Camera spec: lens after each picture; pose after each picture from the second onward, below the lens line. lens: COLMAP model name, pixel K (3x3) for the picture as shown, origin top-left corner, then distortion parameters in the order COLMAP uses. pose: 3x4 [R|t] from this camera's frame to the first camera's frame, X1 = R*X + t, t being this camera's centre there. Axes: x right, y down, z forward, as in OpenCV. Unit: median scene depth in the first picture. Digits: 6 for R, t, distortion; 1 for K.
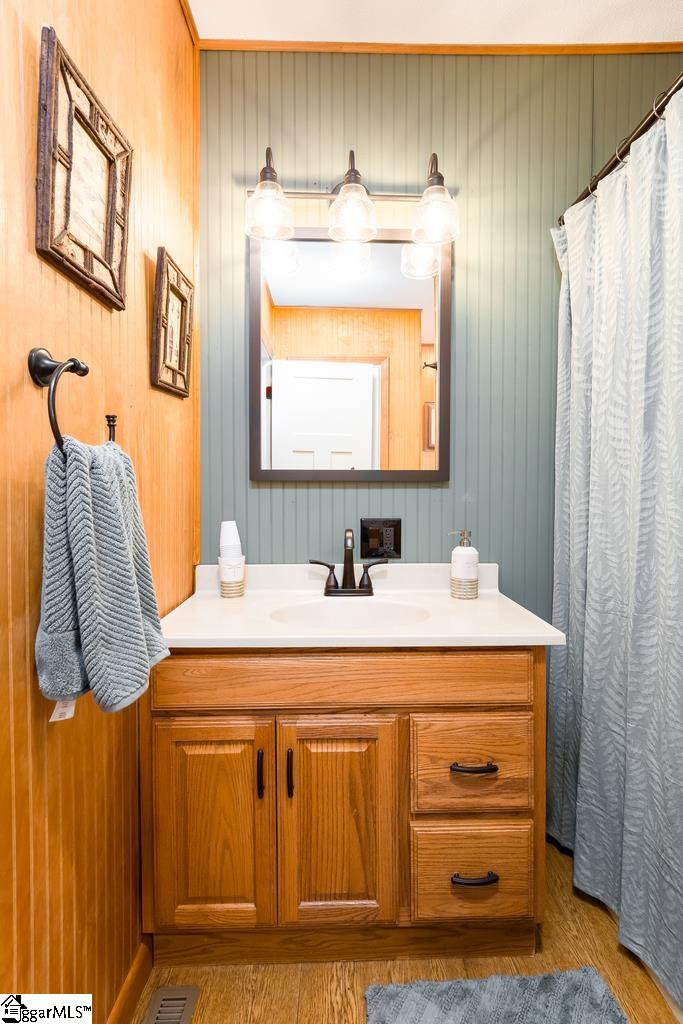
lens RADIAL K [[521.5, 0, 303.0], [0, 521.5, 498.0], [0, 0, 1]] dist [-0.009283, 0.006746]
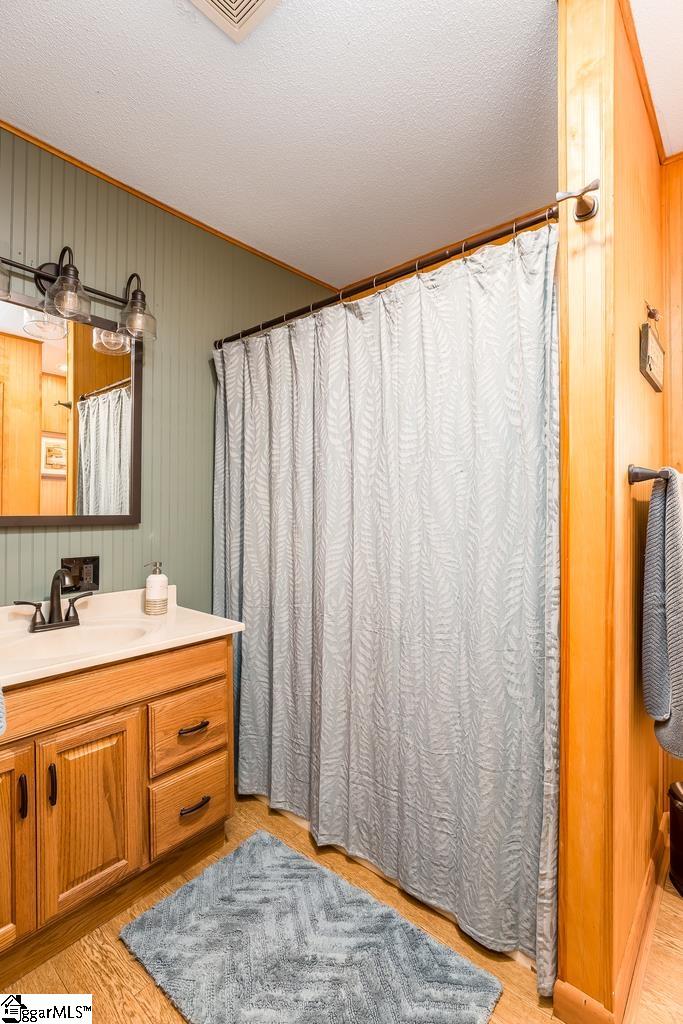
lens RADIAL K [[490.0, 0, 343.6], [0, 490.0, 507.6], [0, 0, 1]] dist [-0.017003, 0.003523]
pose [[0.662655, 0.001712, 0.748923, -0.398106], [0.020960, 0.999563, -0.020831, -0.051198], [-0.748631, 0.029501, 0.662330, -0.215123]]
